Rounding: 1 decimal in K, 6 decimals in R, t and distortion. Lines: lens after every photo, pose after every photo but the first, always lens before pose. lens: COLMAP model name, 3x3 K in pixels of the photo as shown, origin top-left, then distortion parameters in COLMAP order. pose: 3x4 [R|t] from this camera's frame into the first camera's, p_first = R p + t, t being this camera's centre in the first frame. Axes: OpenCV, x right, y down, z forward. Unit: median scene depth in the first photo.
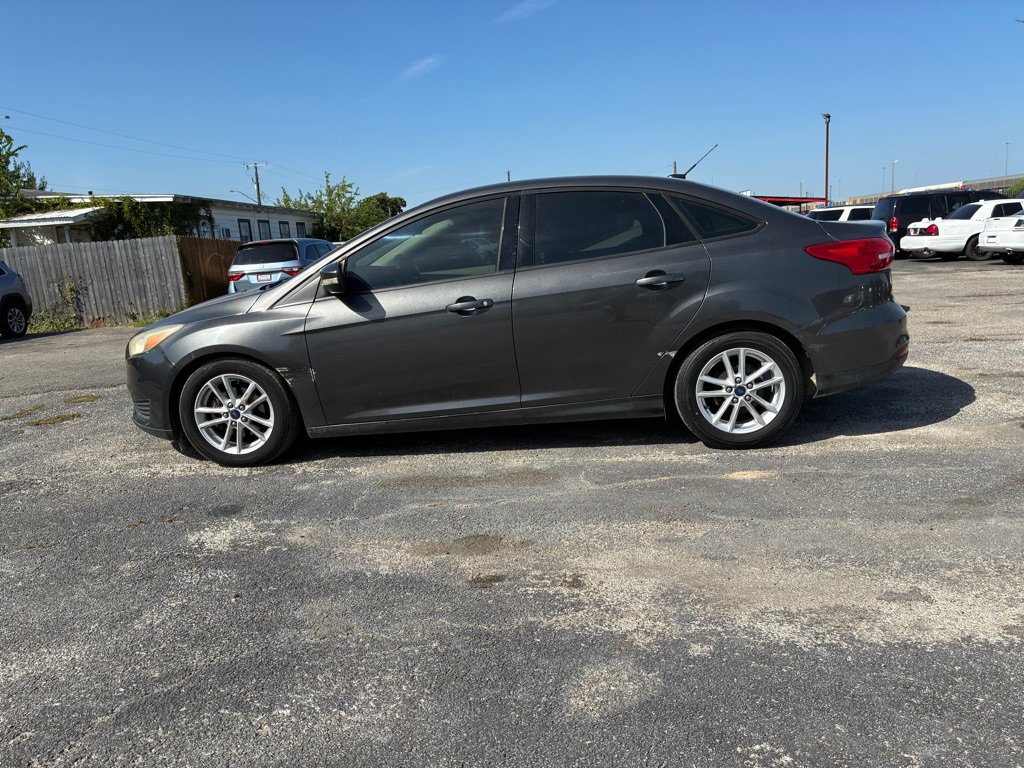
lens RADIAL K [[799.0, 0, 508.1], [0, 799.0, 416.4], [0, 0, 1]] dist [0.044415, -0.057205]
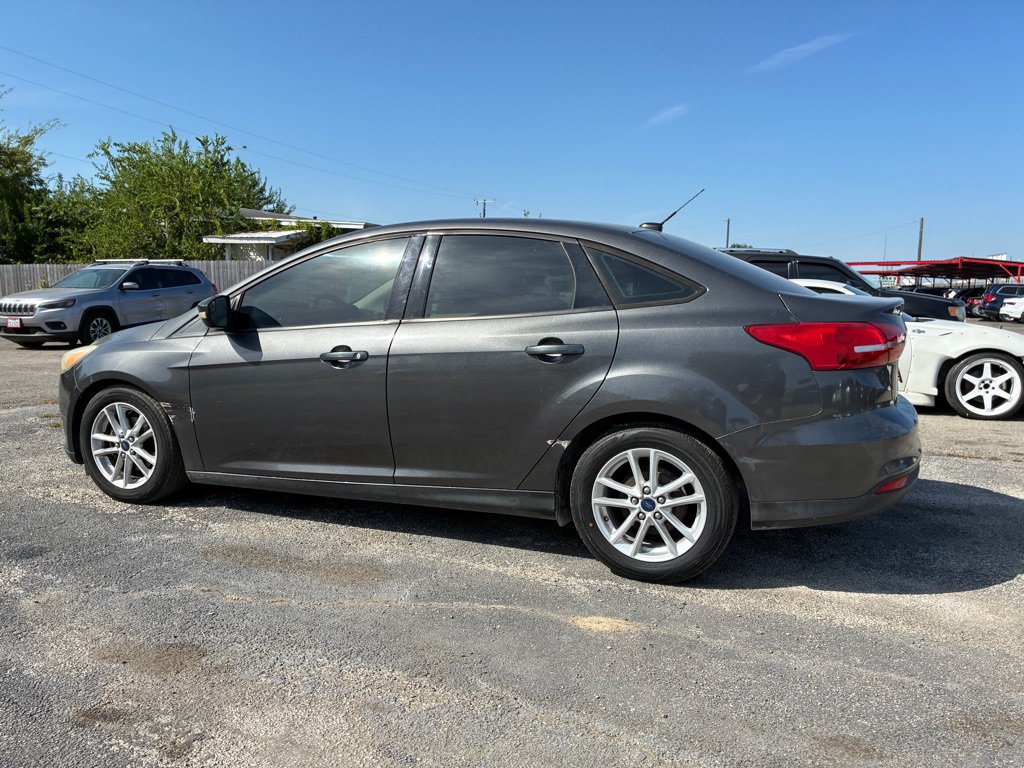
lens RADIAL K [[799.4, 0, 499.9], [0, 799.4, 381.6], [0, 0, 1]] dist [0.032917, -0.033283]
pose [[0.952711, 0.110388, -0.283120, 0.349434], [-0.135190, 0.988375, -0.069553, -0.073433], [0.272151, 0.104539, 0.956559, 0.221944]]
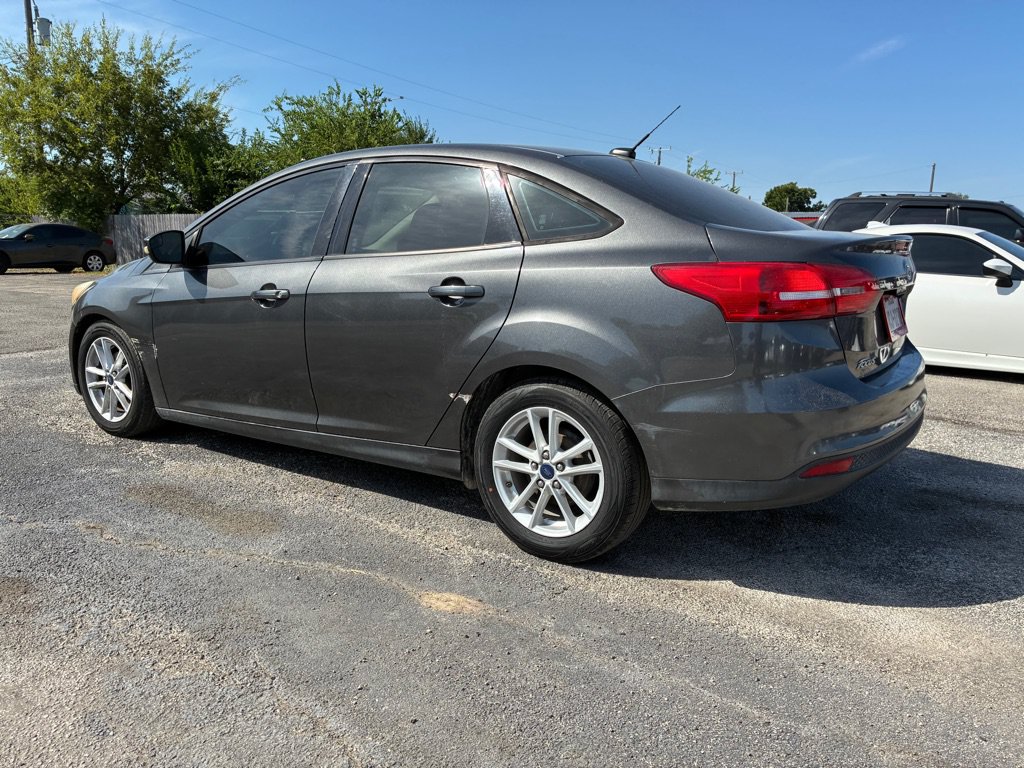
lens RADIAL K [[794.0, 0, 512.0], [0, 794.0, 384.0], [0, 0, 1]] dist [0.047820, -0.065342]
pose [[0.866958, 0.169110, -0.468813, 0.545731], [-0.178964, 0.983567, 0.023842, -0.110443], [0.465141, 0.063230, 0.882976, 0.397457]]
